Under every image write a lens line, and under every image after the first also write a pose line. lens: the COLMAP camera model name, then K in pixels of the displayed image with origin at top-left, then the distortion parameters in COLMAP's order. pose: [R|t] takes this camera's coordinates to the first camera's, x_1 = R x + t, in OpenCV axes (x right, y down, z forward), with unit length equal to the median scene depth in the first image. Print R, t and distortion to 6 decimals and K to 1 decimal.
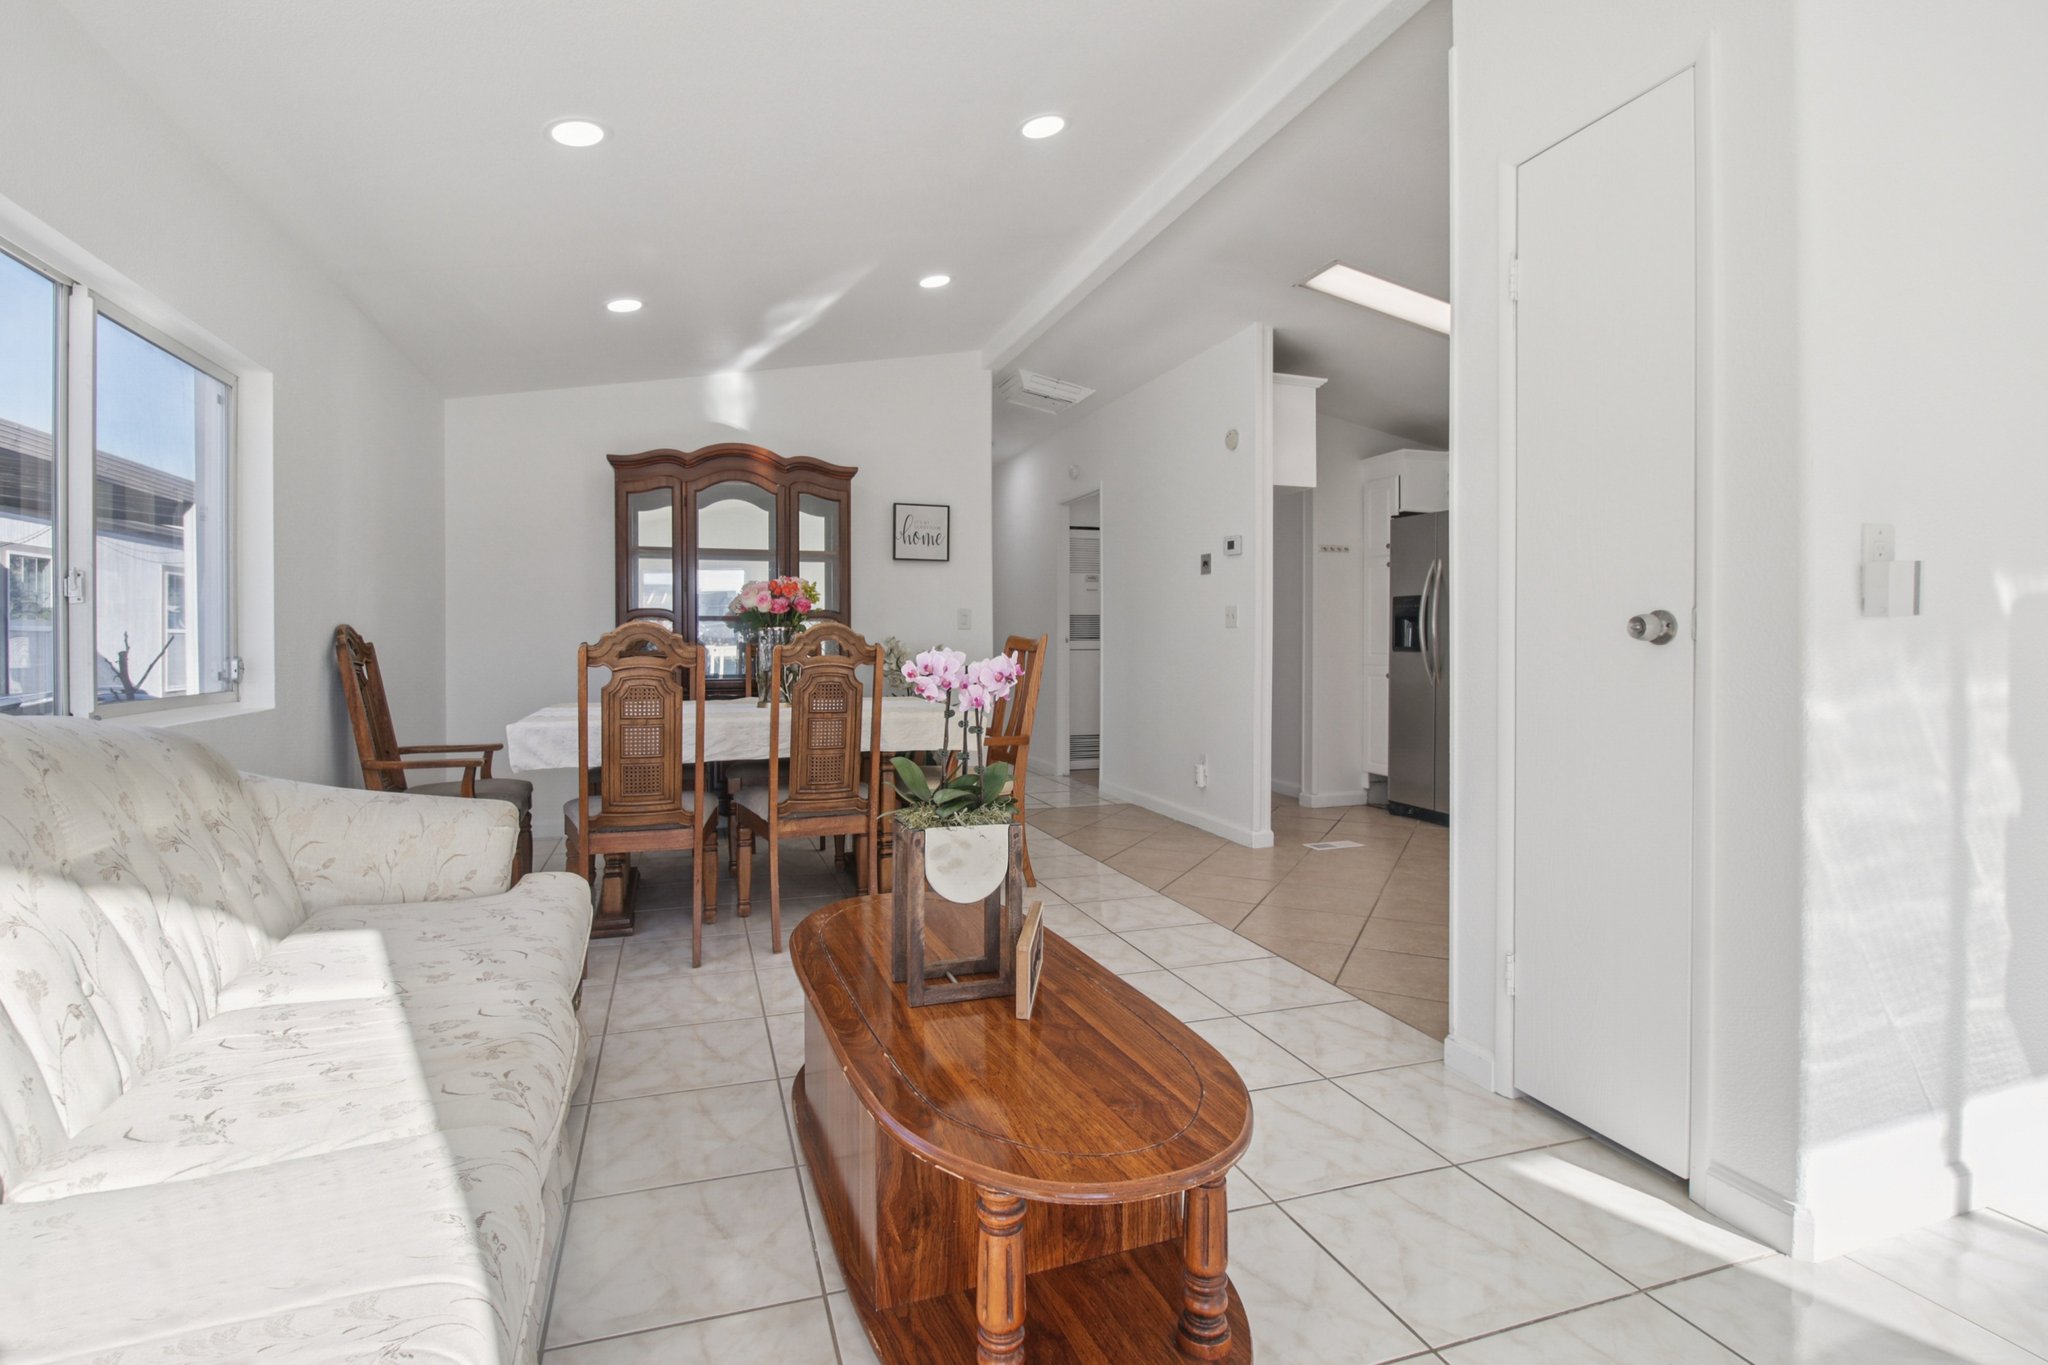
lens RADIAL K [[979.2, 0, 1015.4], [0, 979.2, 647.2], [0, 0, 1]] dist [0.000099, -0.010848]
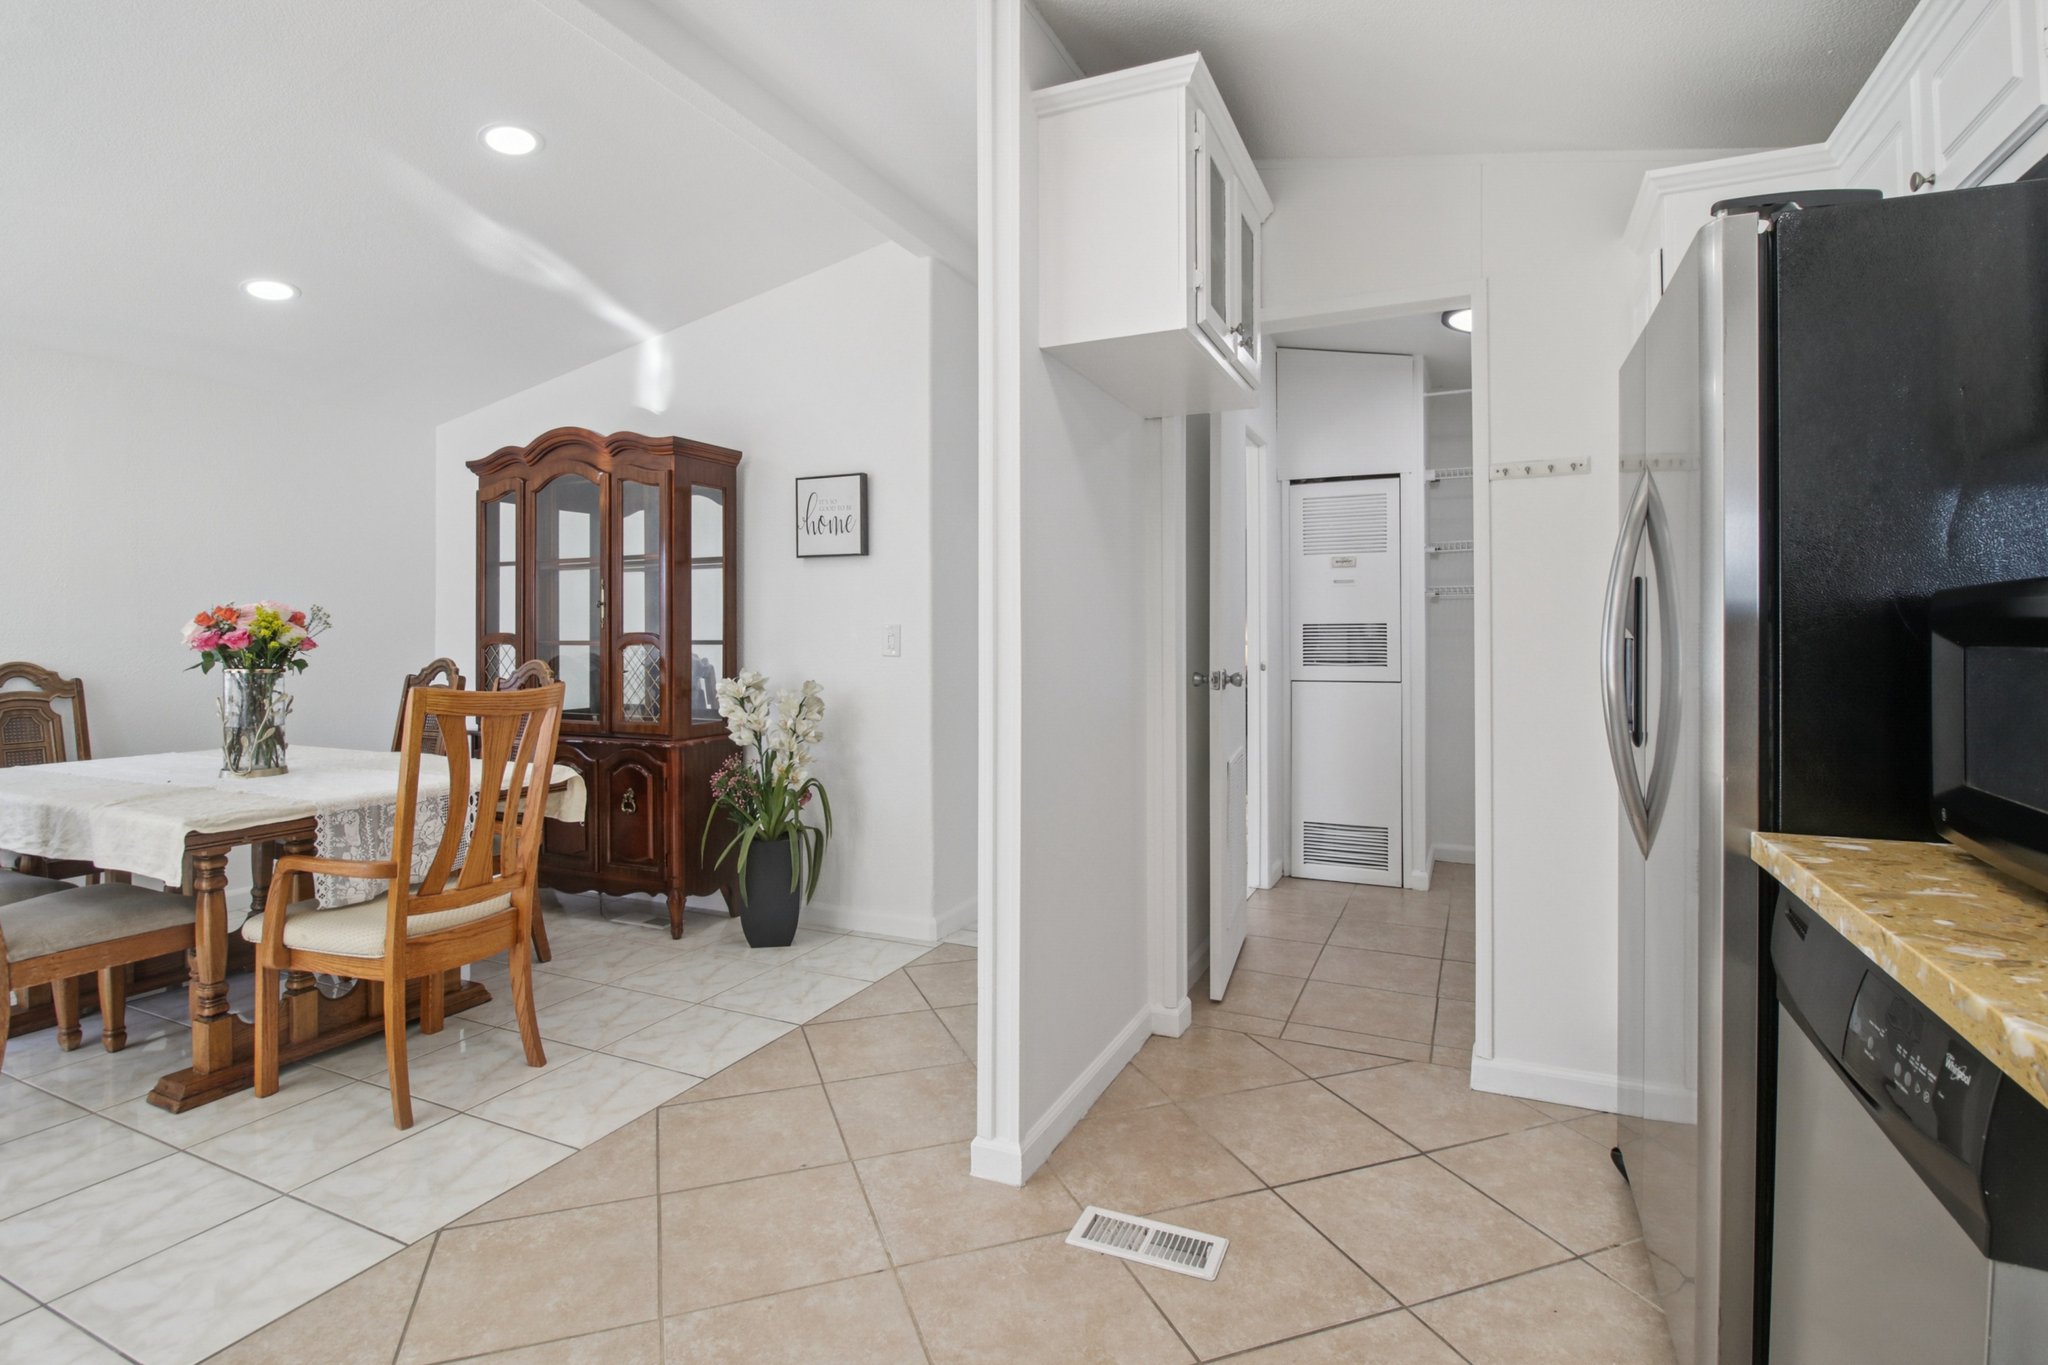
lens RADIAL K [[997.0, 0, 1022.2], [0, 997.0, 626.0], [0, 0, 1]] dist [0.000847, -0.012662]
pose [[0.731633, -0.009479, -0.681633, 0.796753], [-0.003263, 0.999843, -0.017407, -0.046435], [0.681691, 0.014960, 0.731488, 0.960563]]
